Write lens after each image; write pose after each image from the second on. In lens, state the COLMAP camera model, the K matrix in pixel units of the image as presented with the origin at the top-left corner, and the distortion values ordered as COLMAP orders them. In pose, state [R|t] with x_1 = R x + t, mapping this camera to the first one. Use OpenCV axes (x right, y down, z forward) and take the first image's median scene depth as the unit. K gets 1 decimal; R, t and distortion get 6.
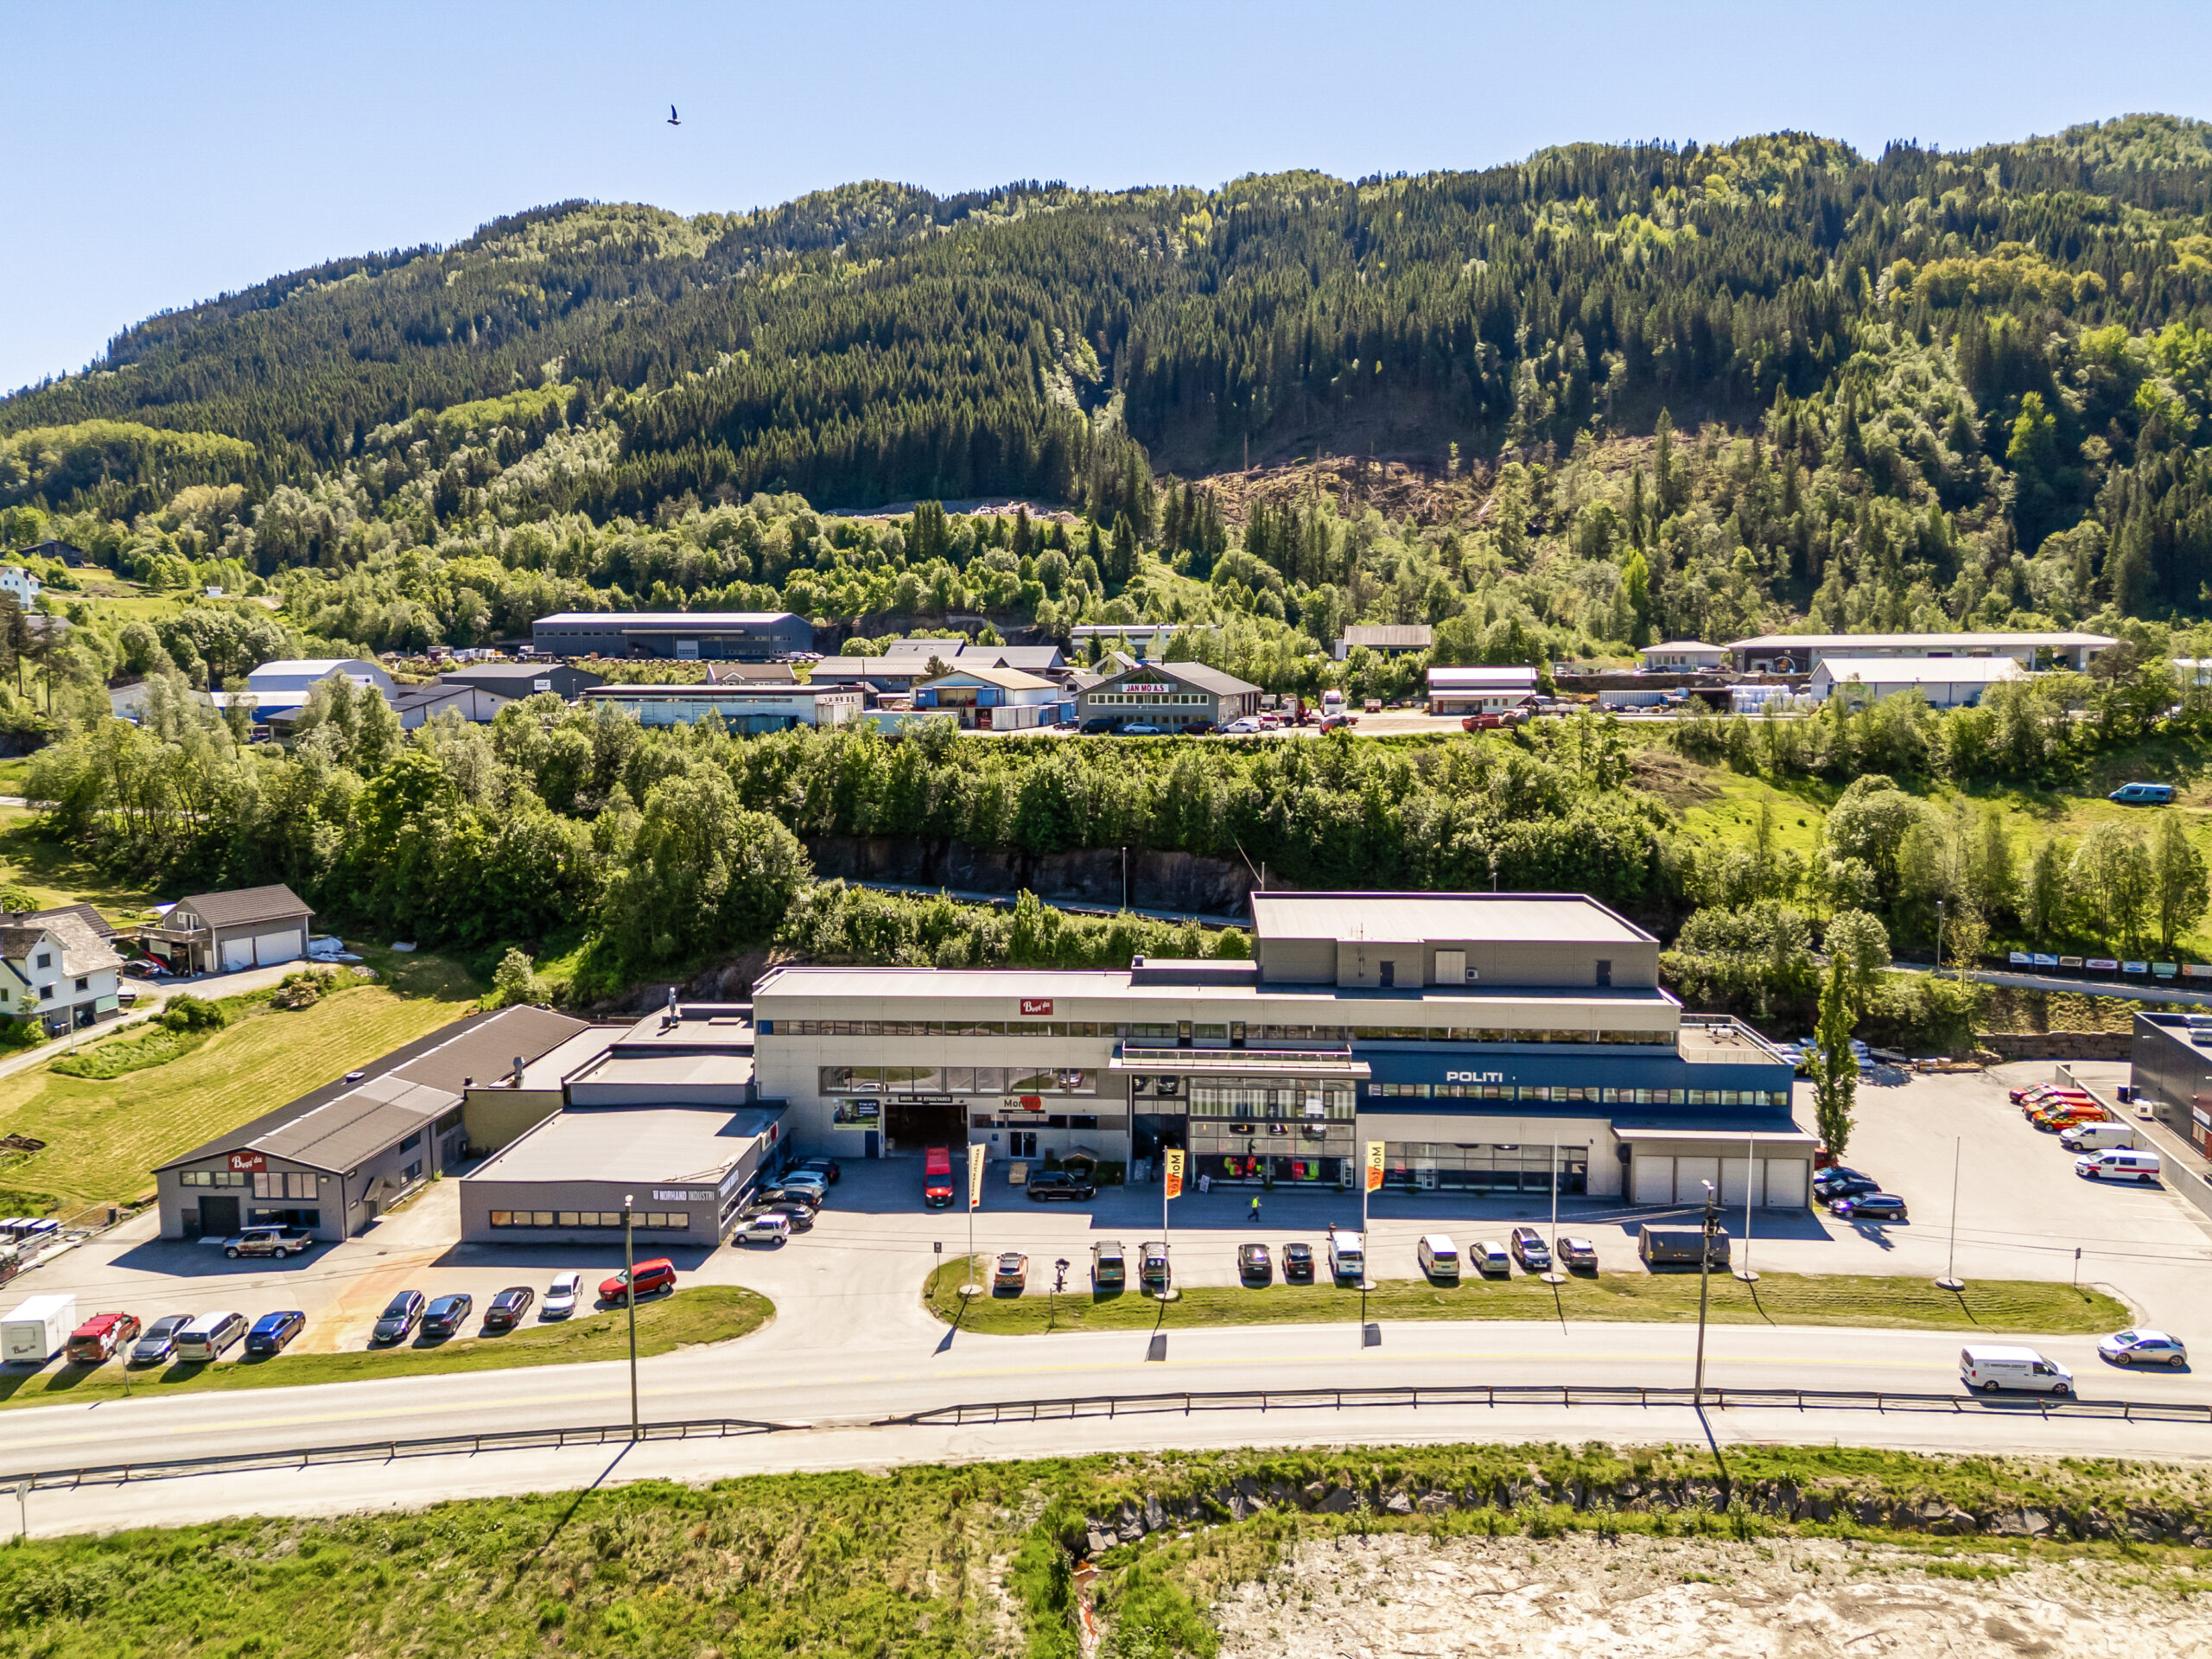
lens RADIAL K [[1611.8, 0, 1108.0], [0, 1611.8, 838.4], [0, 0, 1]] dist [0.079674, -0.077307]
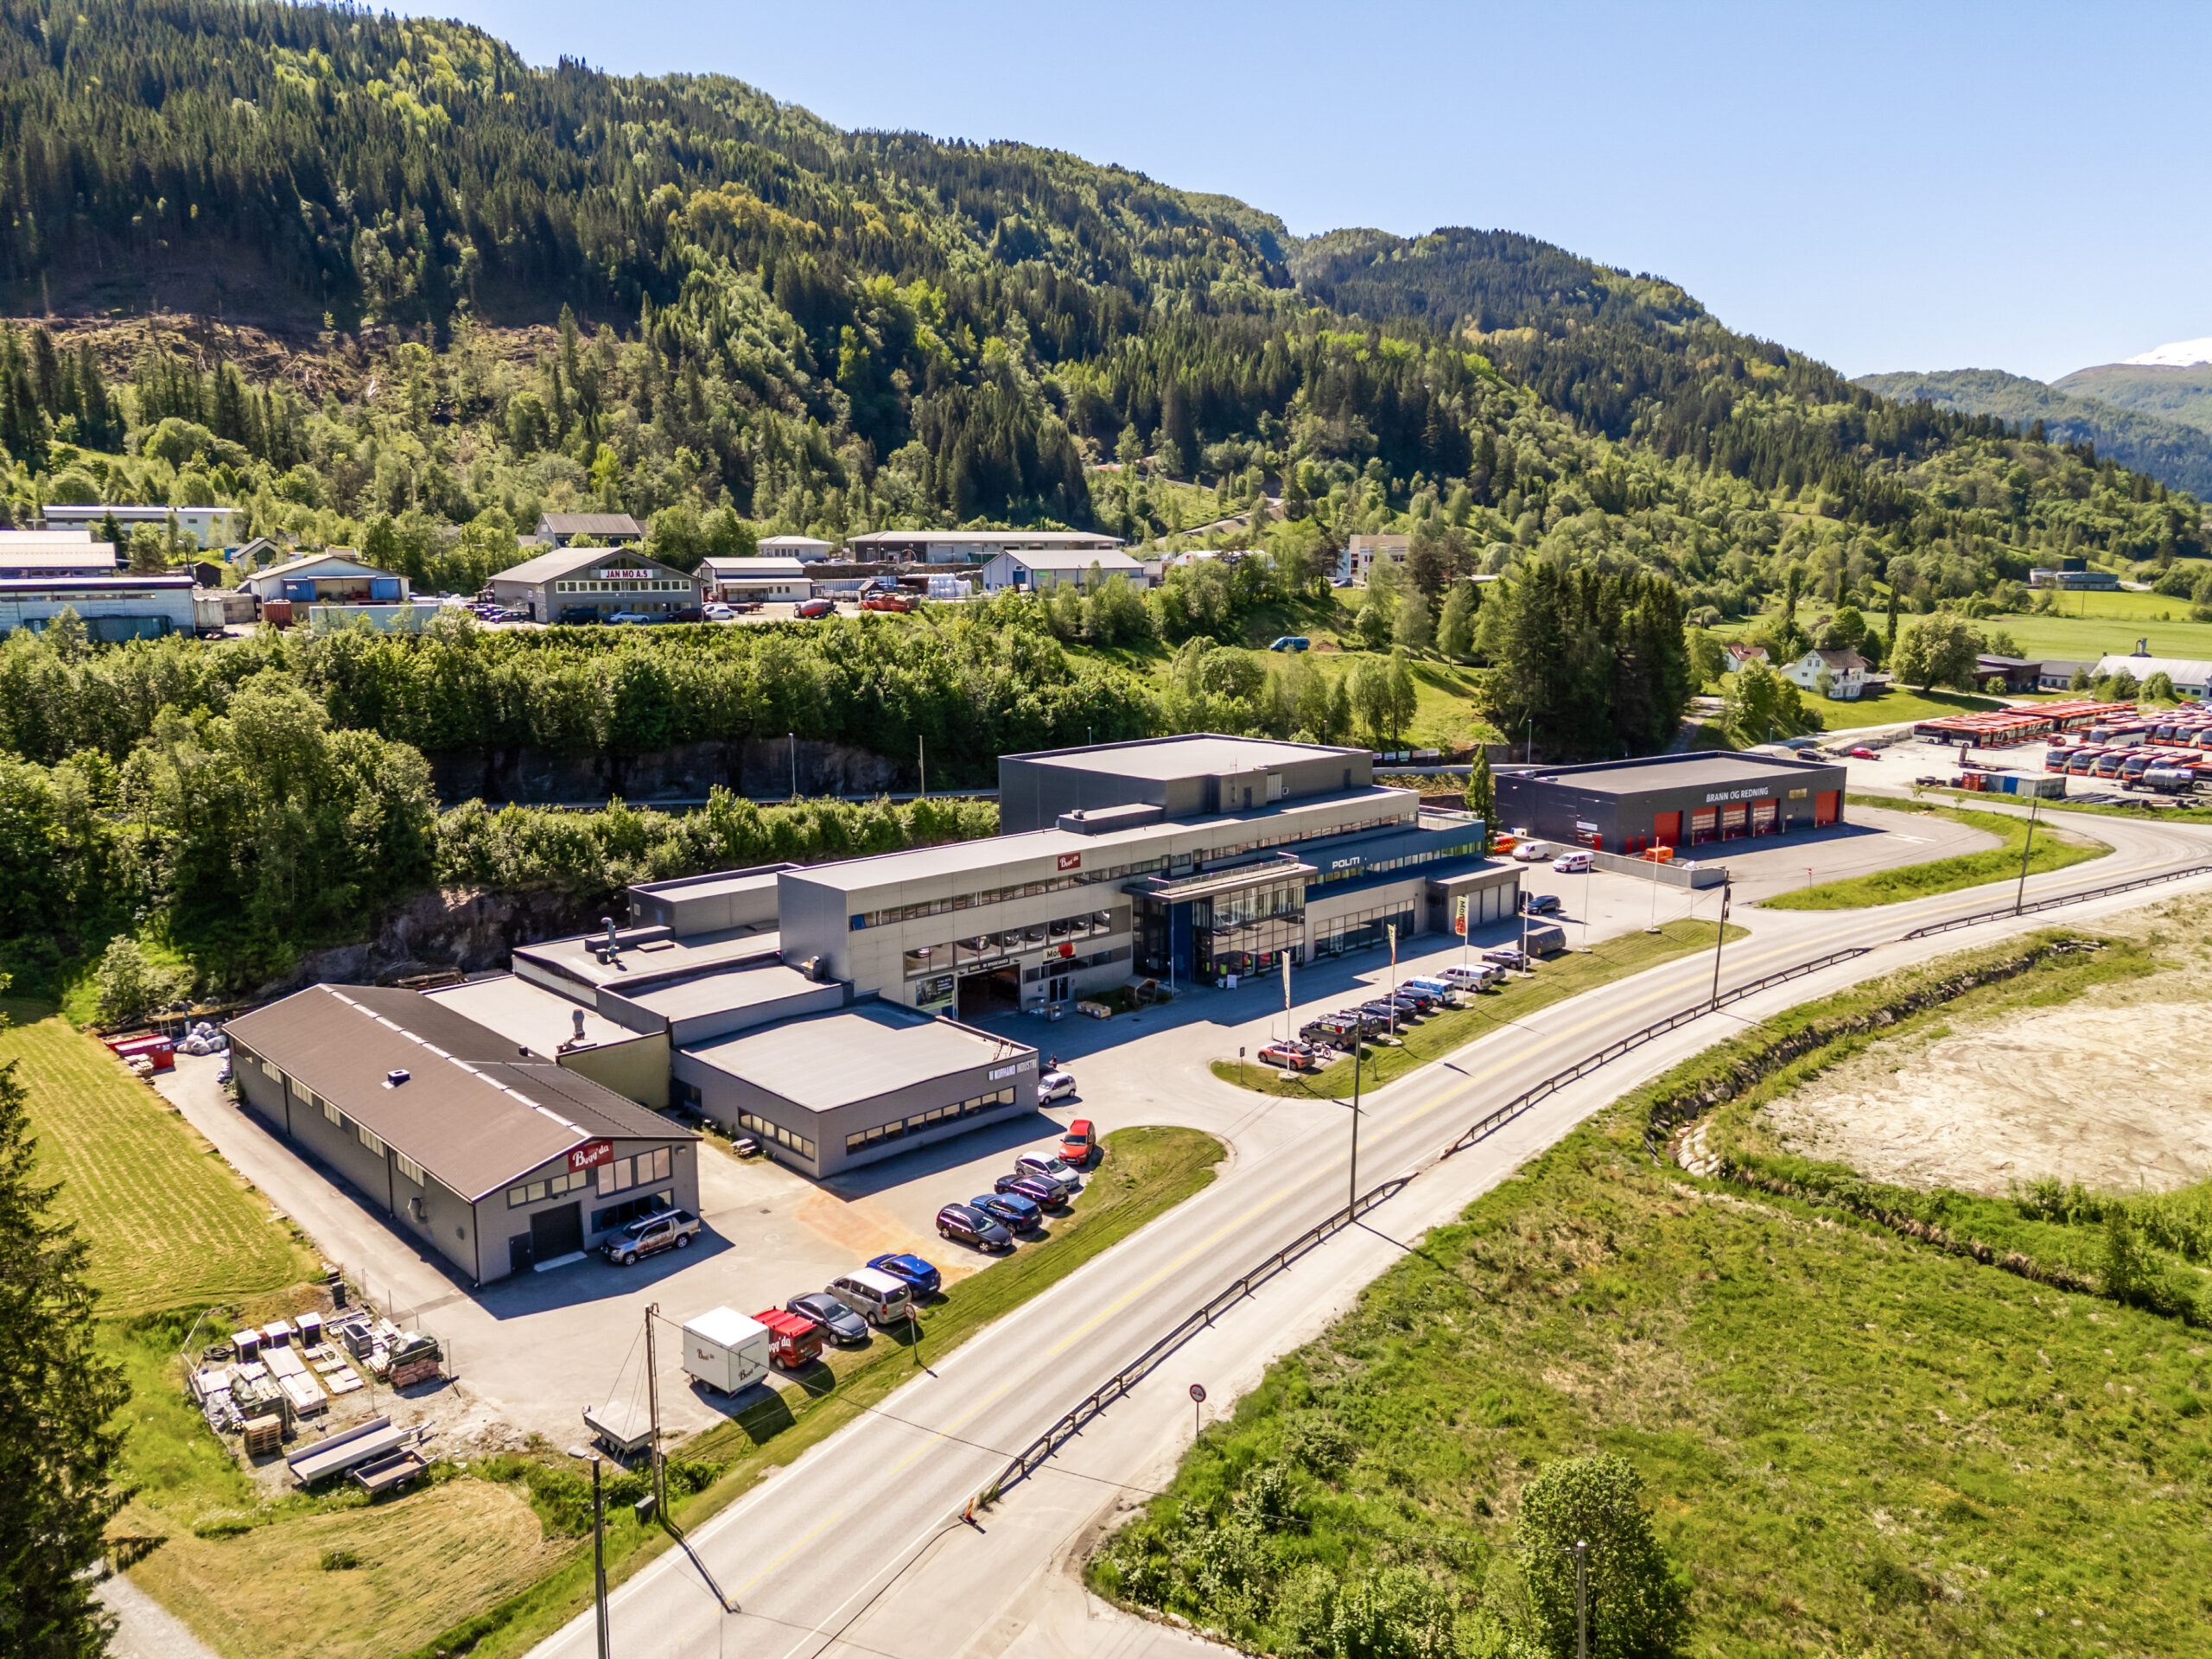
lens RADIAL K [[1611.8, 0, 1108.0], [0, 1611.8, 838.4], [0, 0, 1]] dist [0.079674, -0.077307]
pose [[0.692730, -0.127747, 0.709792, -0.277192], [0.085866, 0.991796, 0.094699, -0.003513], [-0.716067, -0.004654, 0.698016, 0.080396]]
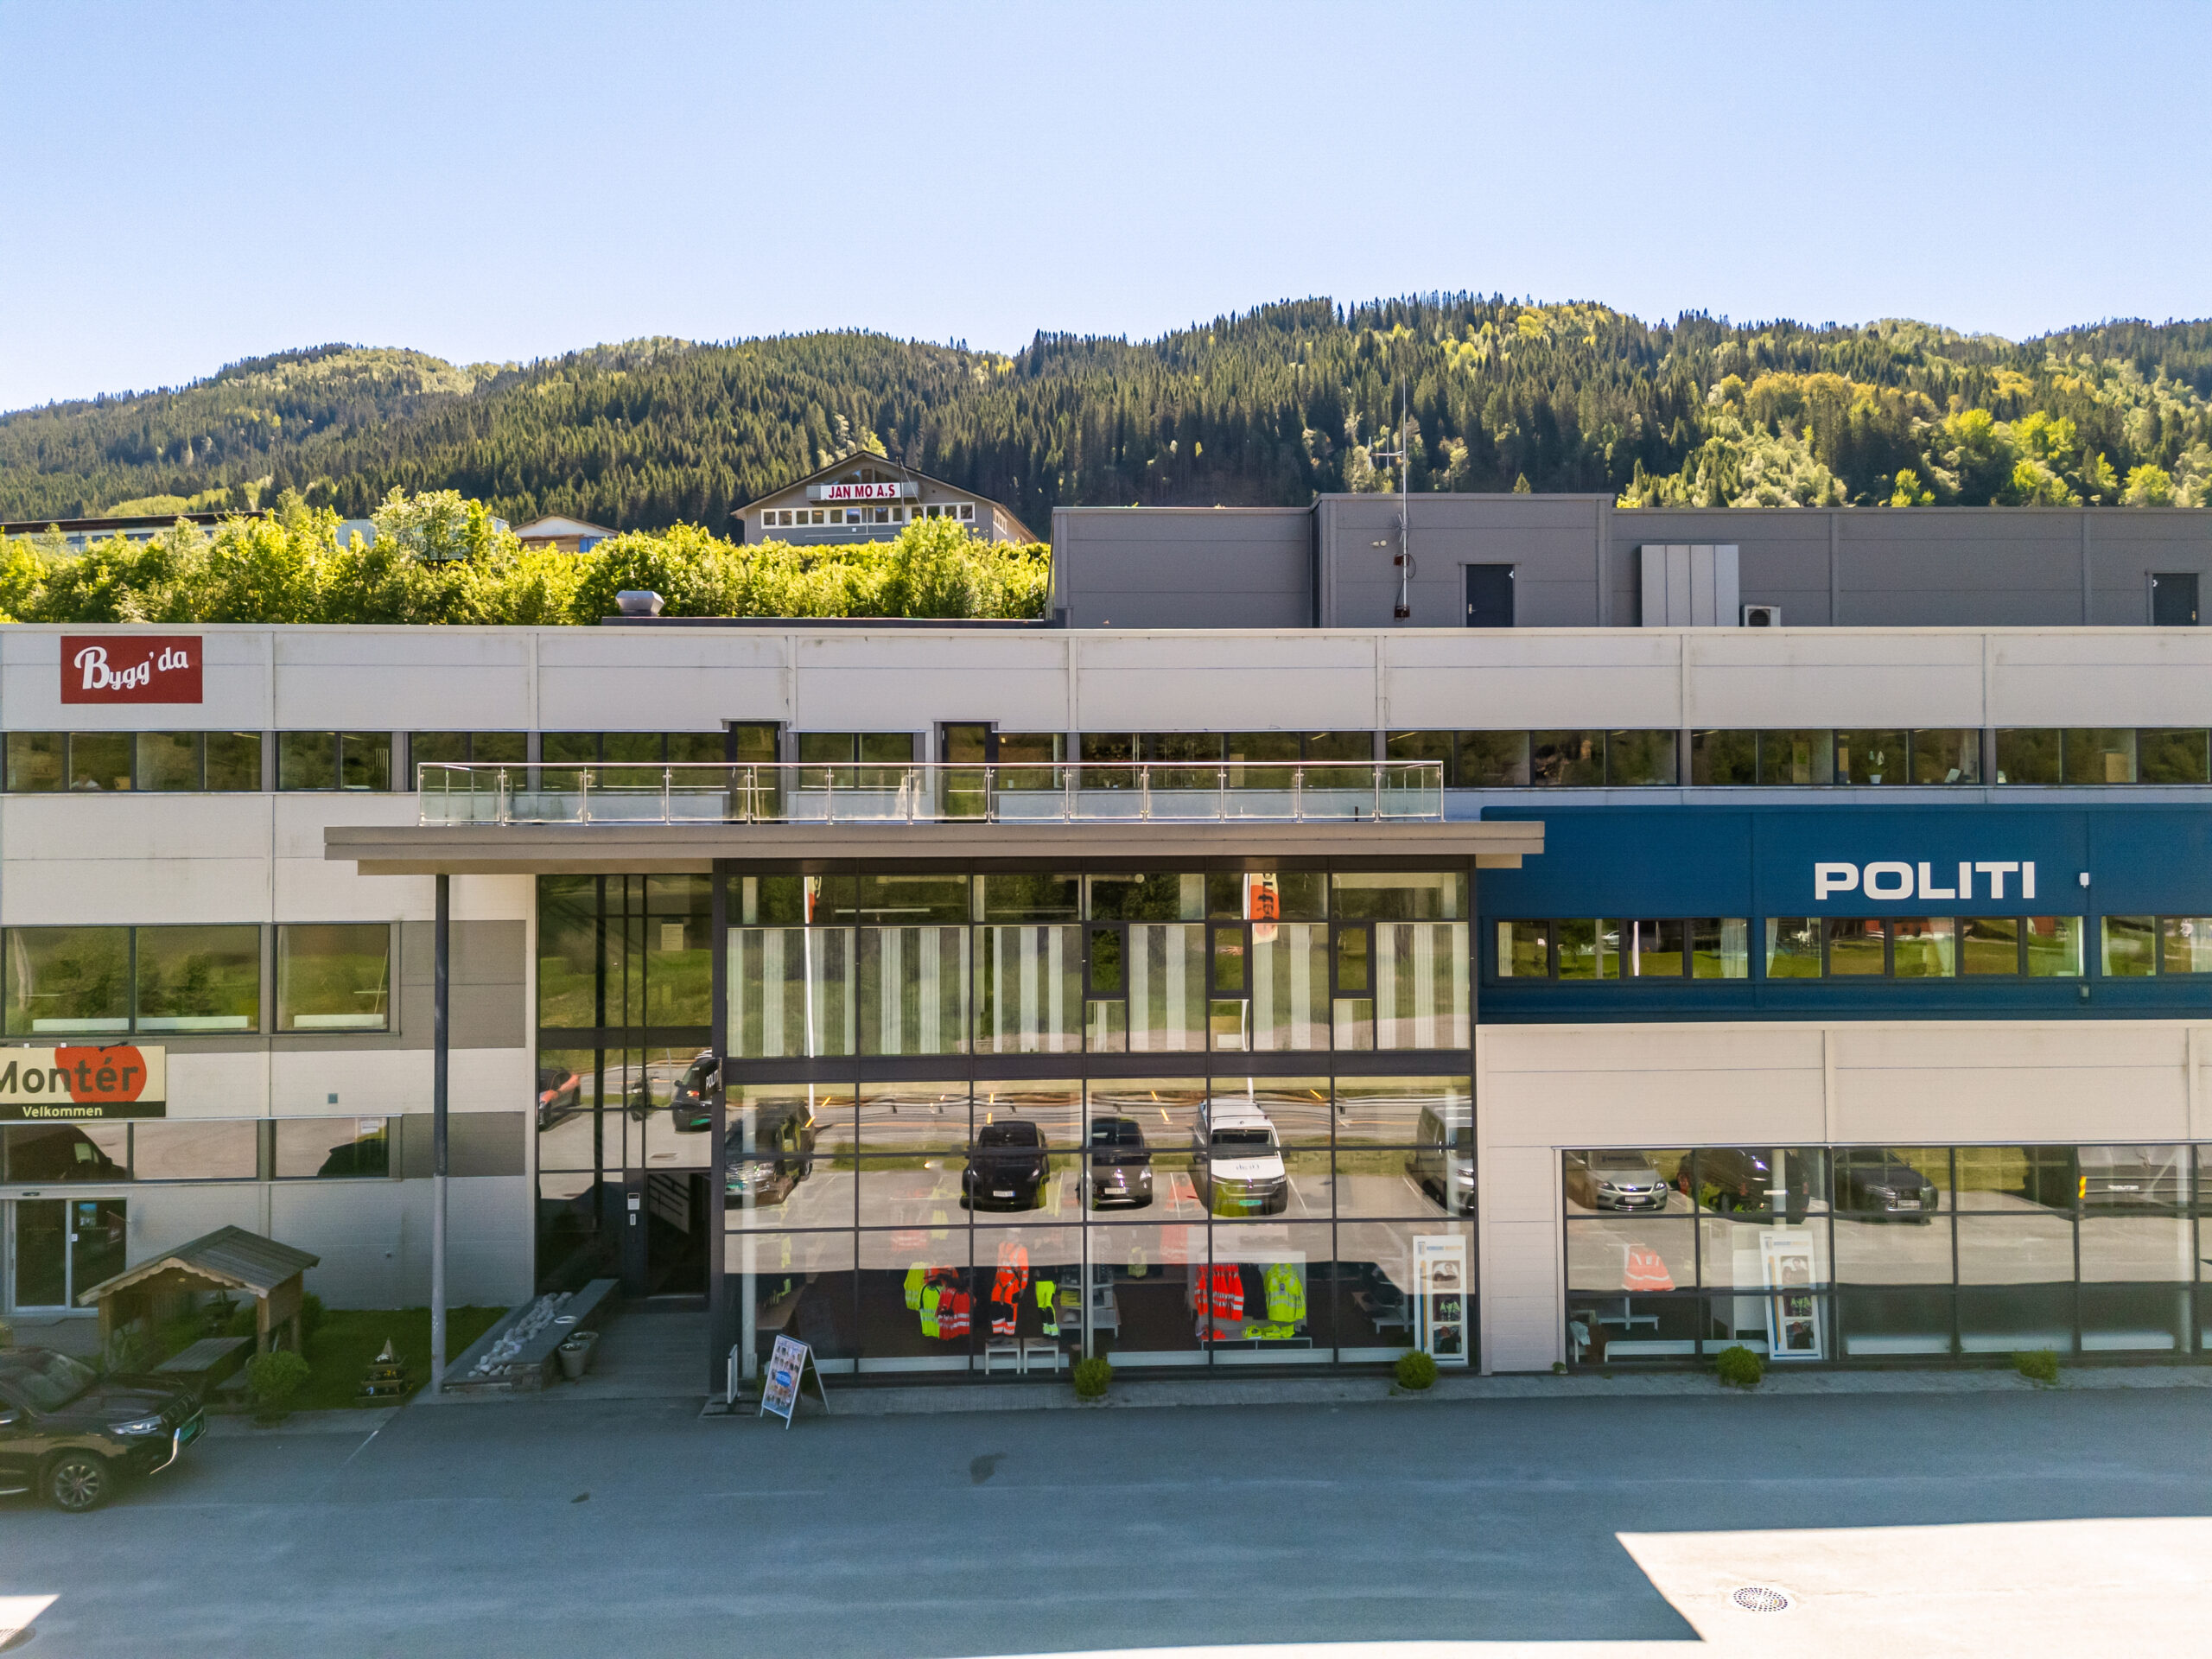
lens RADIAL K [[1624.5, 0, 1106.0], [0, 1624.5, 829.5], [0, 0, 1]] dist [0.067275, -0.054284]
pose [[0.993738, -0.002018, 0.111713, 0.026002], [0.016430, 0.991607, -0.128237, 0.057316], [-0.110516, 0.129269, 0.985432, 0.260791]]
